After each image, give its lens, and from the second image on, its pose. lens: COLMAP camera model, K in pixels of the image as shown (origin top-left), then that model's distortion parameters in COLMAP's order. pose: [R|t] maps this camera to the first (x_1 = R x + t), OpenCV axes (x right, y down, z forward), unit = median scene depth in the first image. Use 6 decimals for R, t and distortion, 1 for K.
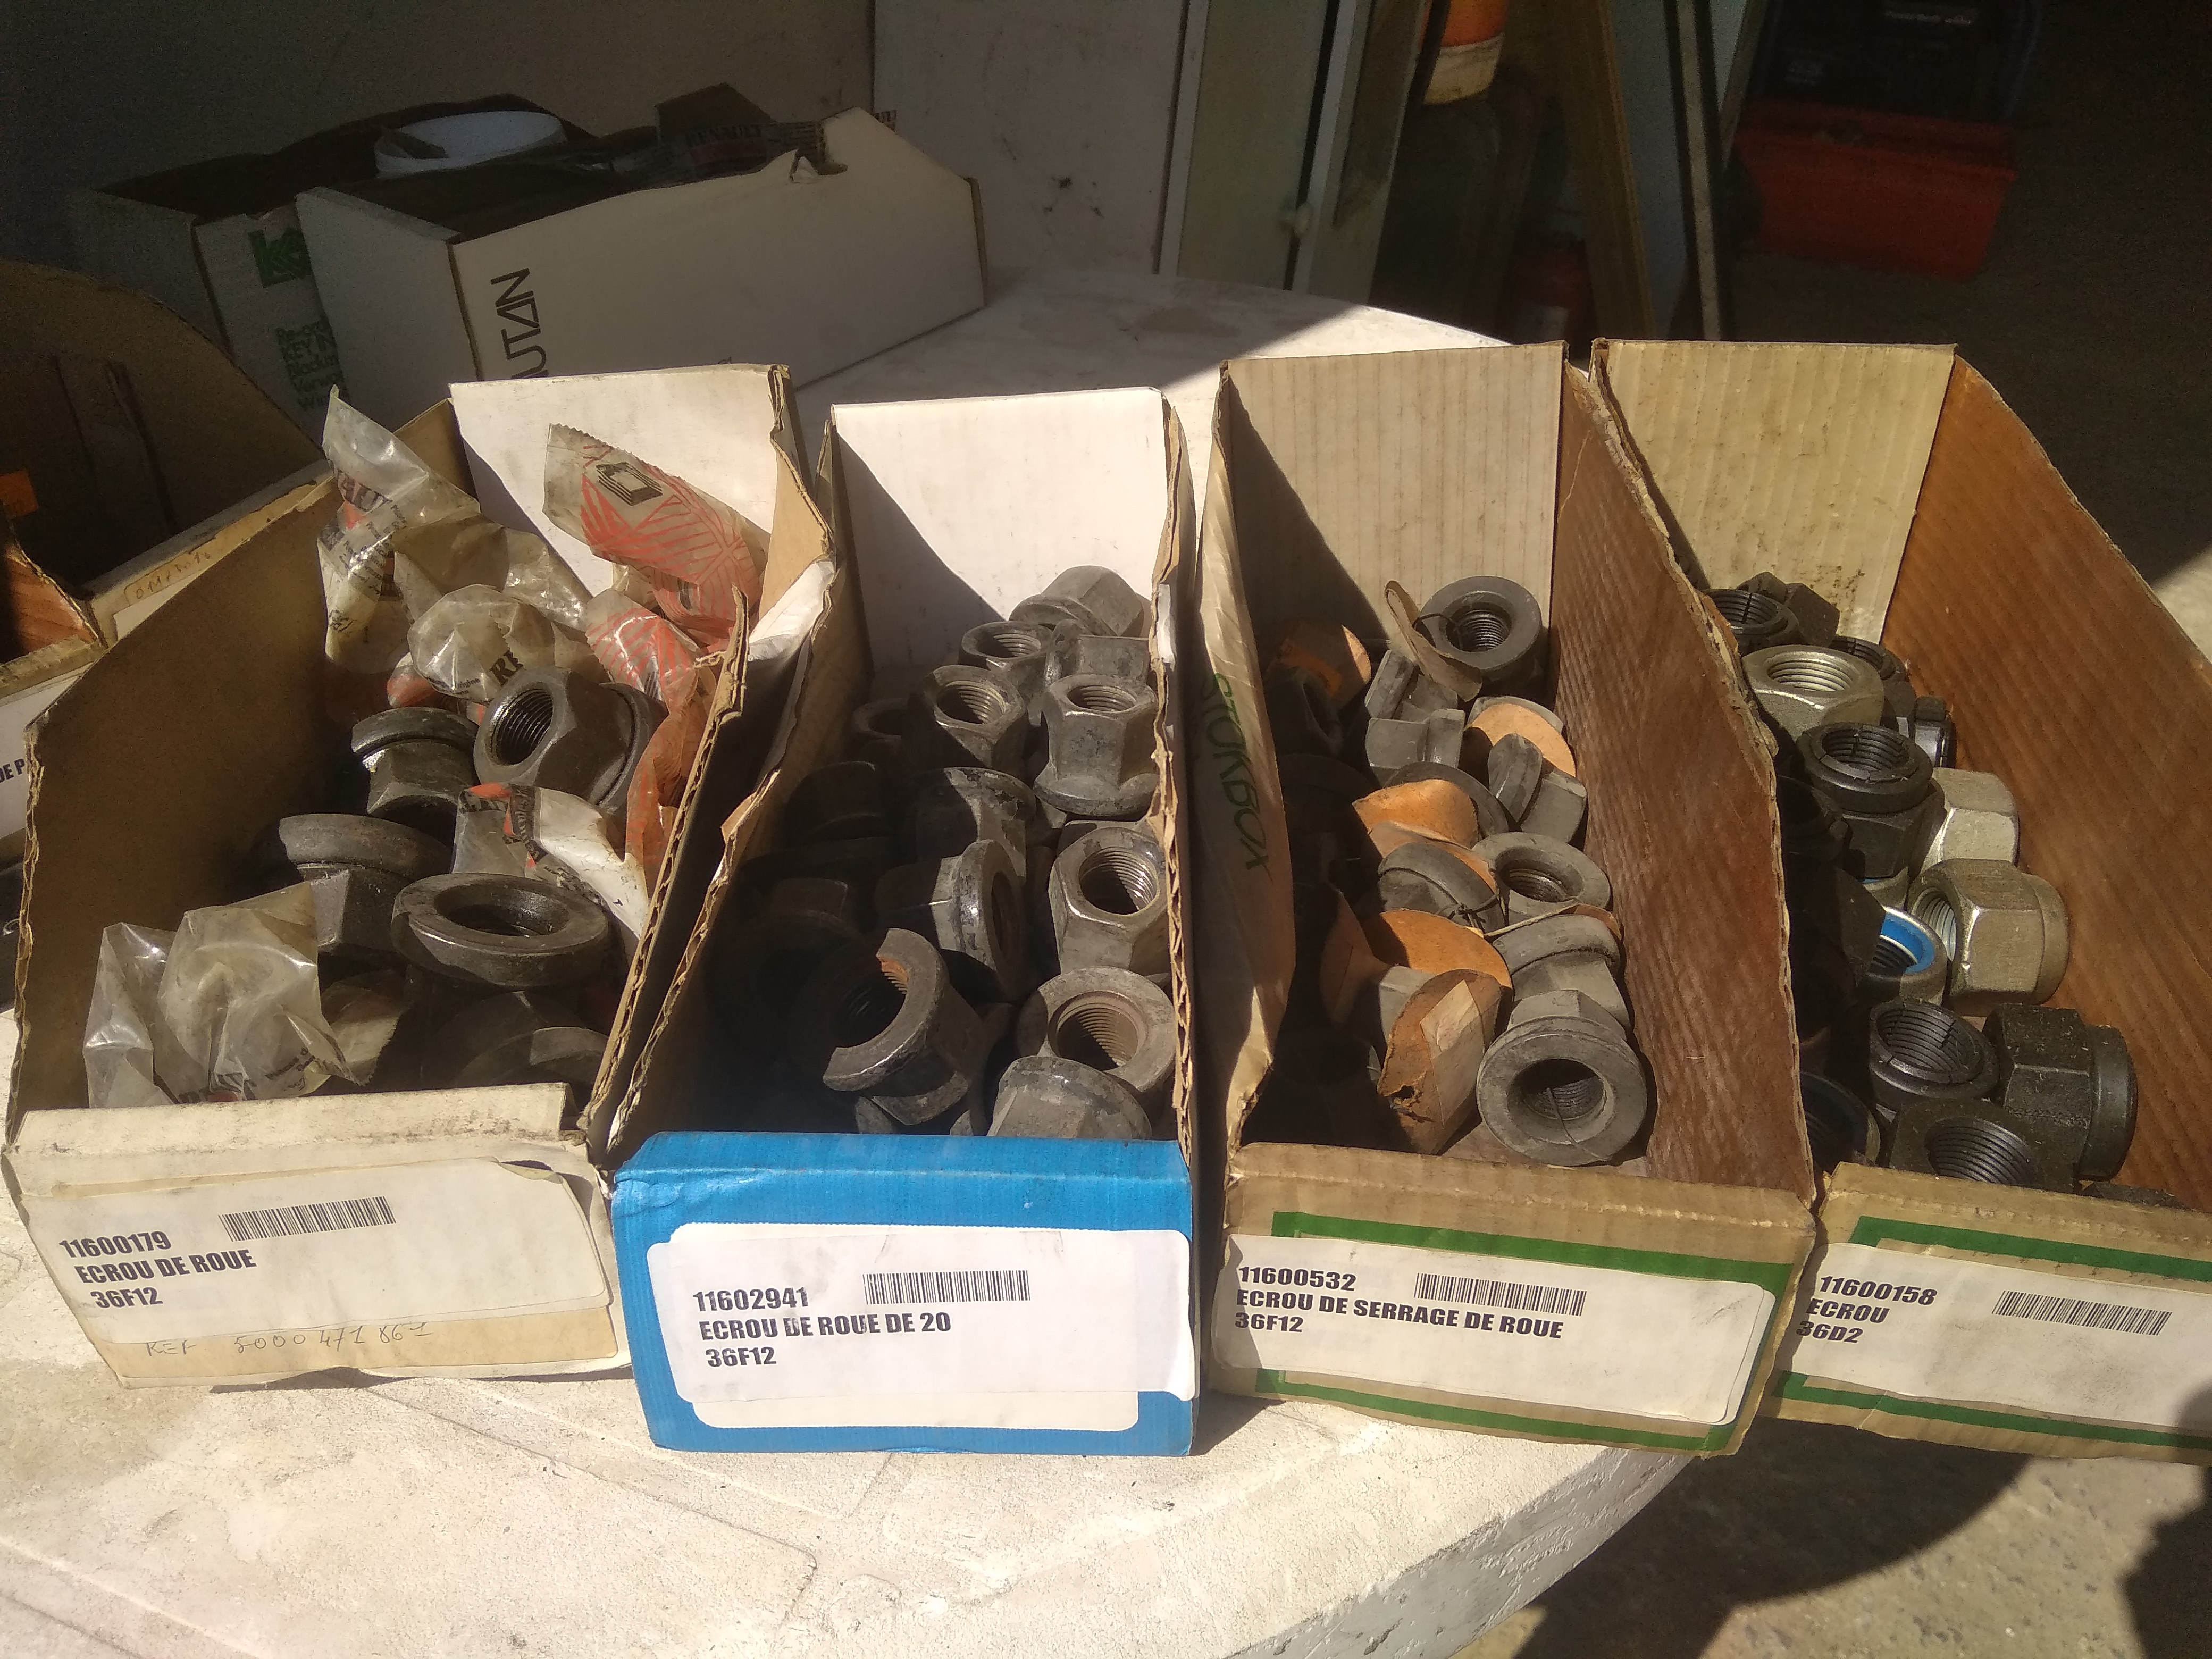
lens RADIAL K [[1836.9, 0, 1106.0], [0, 1836.9, 829.5], [0, 0, 1]] dist [0.043210, -0.065490]
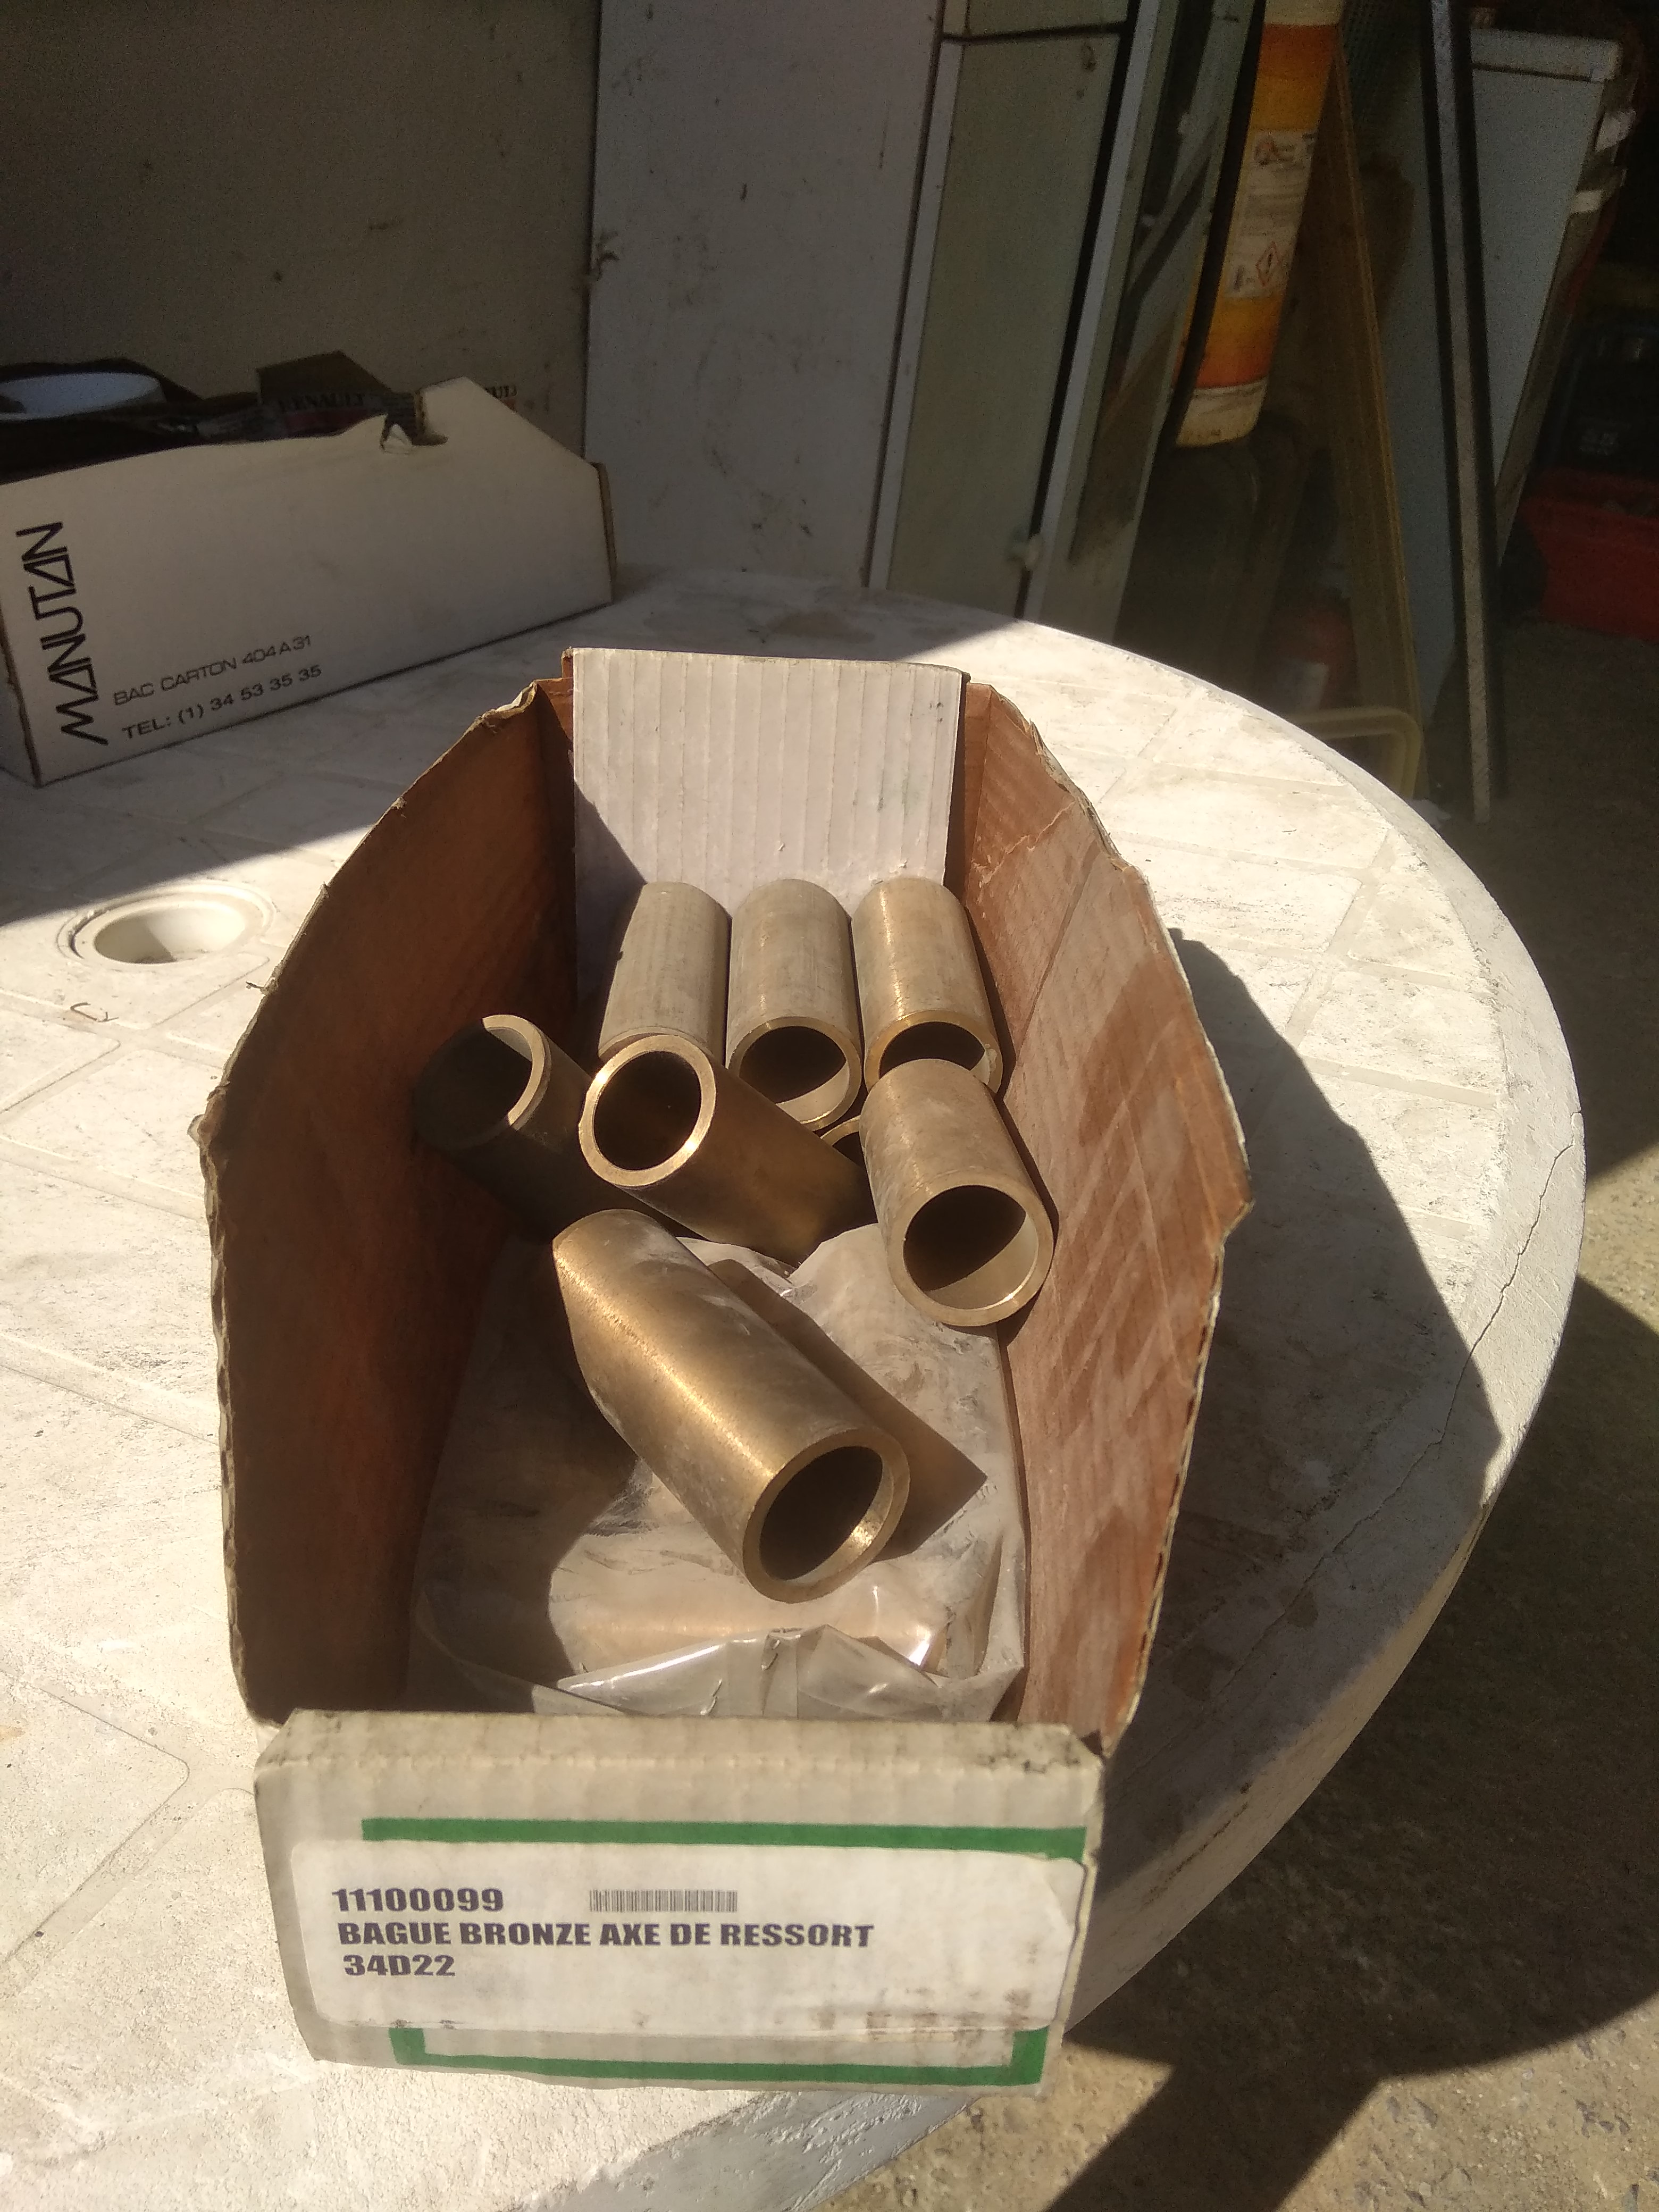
lens RADIAL K [[1836.9, 0, 844.2], [0, 1836.9, 1097.9], [0, 0, 1]] dist [0.043210, -0.065490]
pose [[0.998062, 0.054215, -0.030556, 0.099912], [-0.055443, 0.997624, -0.040896, -0.002345], [0.028266, 0.042510, 0.998696, 0.090769]]
